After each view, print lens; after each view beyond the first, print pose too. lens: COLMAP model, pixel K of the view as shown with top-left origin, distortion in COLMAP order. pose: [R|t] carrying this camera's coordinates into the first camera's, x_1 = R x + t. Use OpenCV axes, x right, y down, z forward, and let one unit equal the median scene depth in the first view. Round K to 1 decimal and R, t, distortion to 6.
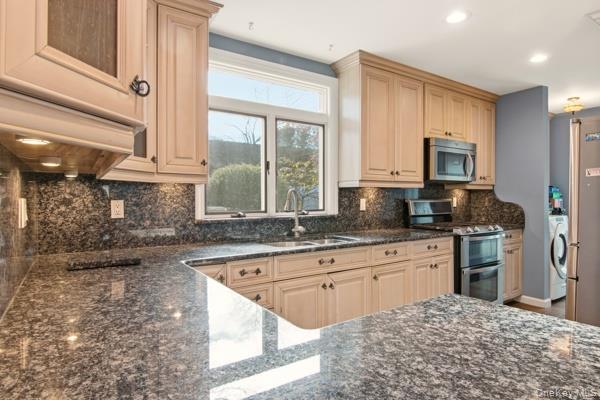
lens RADIAL K [[346.3, 0, 301.0], [0, 346.3, 194.8], [0, 0, 1]] dist [0.003283, -0.000057]
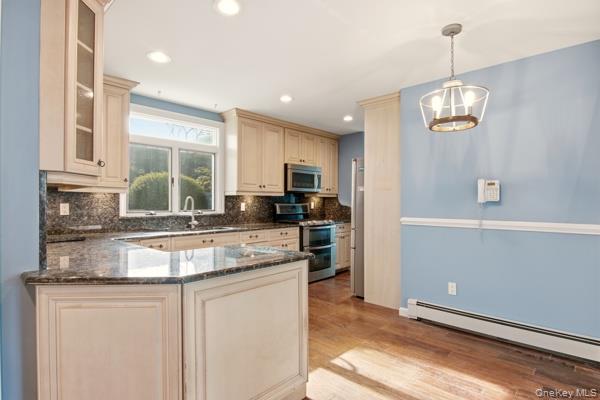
lens RADIAL K [[322.8, 0, 304.5], [0, 322.8, 200.2], [0, 0, 1]] dist [-0.003871, -0.001452]
pose [[0.973429, 0.003990, 0.228956, 0.131079], [-0.004576, 0.999987, 0.002030, -0.004969], [-0.228945, -0.003024, 0.973435, -0.459102]]
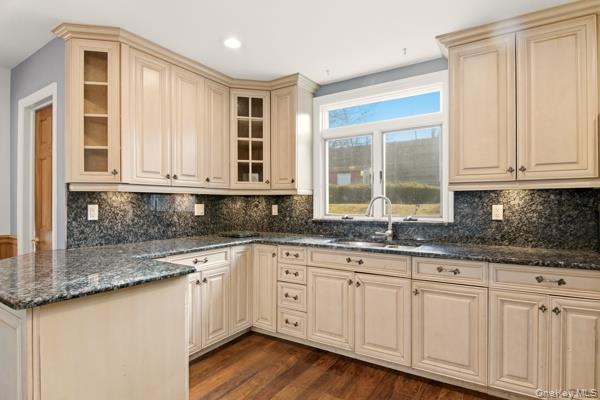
lens RADIAL K [[309.9, 0, 298.1], [0, 309.9, 203.4], [0, 0, 1]] dist [-0.000796, -0.018514]
pose [[0.393471, 0.000855, -0.919336, 0.713256], [0.010578, 0.999929, 0.005457, -0.000574], [0.919276, -0.011872, 0.393434, 0.343503]]
